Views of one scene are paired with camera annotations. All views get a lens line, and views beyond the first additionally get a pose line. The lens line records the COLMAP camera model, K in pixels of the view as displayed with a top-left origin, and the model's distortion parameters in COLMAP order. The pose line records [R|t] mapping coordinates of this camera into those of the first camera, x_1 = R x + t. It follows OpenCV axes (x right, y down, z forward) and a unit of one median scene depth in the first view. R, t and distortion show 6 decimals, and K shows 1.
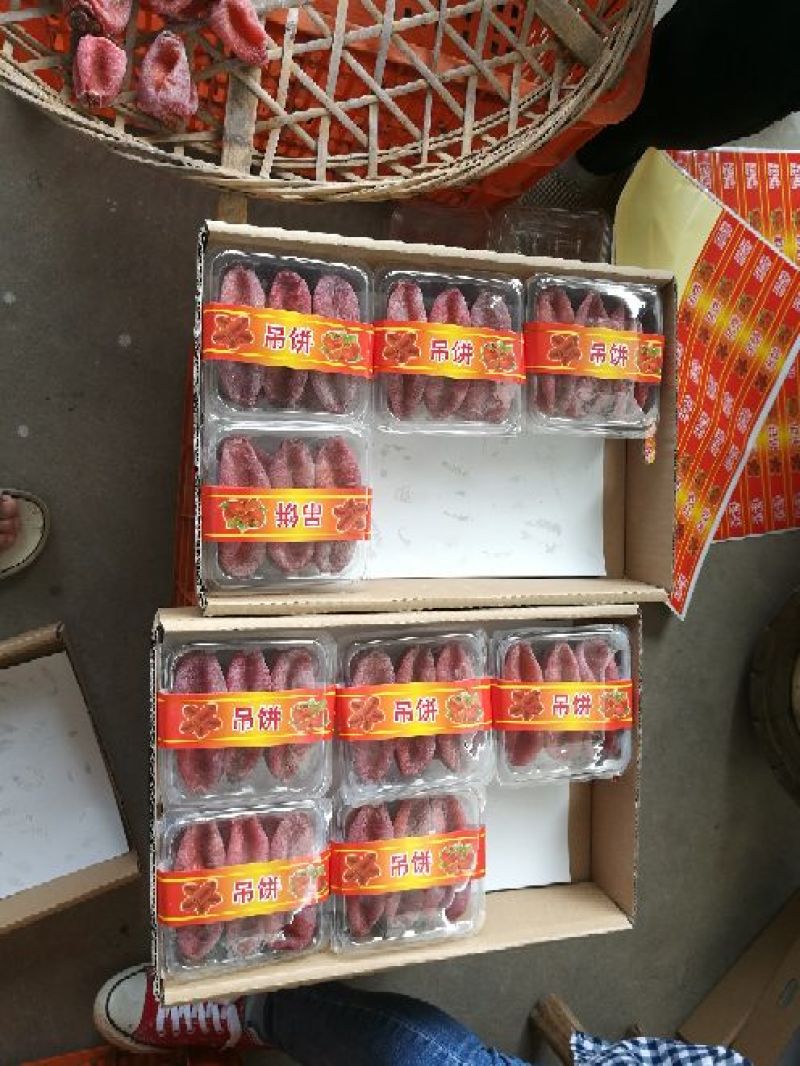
lens RADIAL K [[857.4, 0, 400.0], [0, 857.4, 533.0], [0, 0, 1]] dist [-0.001734, -0.002846]
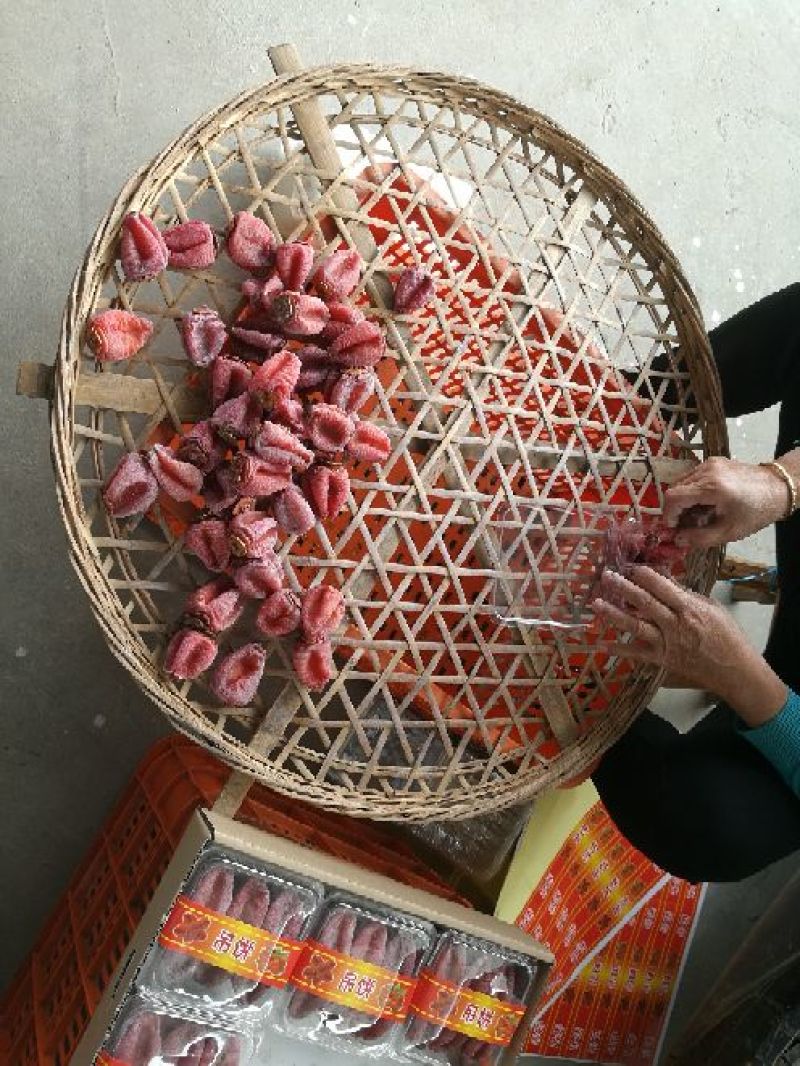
lens RADIAL K [[857.4, 0, 400.0], [0, 857.4, 533.0], [0, 0, 1]] dist [-0.001734, -0.002846]
pose [[0.893960, 0.439428, 0.087963, -0.240550], [-0.418199, 0.888543, -0.188682, -0.521320], [-0.161071, 0.131888, 0.978091, -0.208235]]
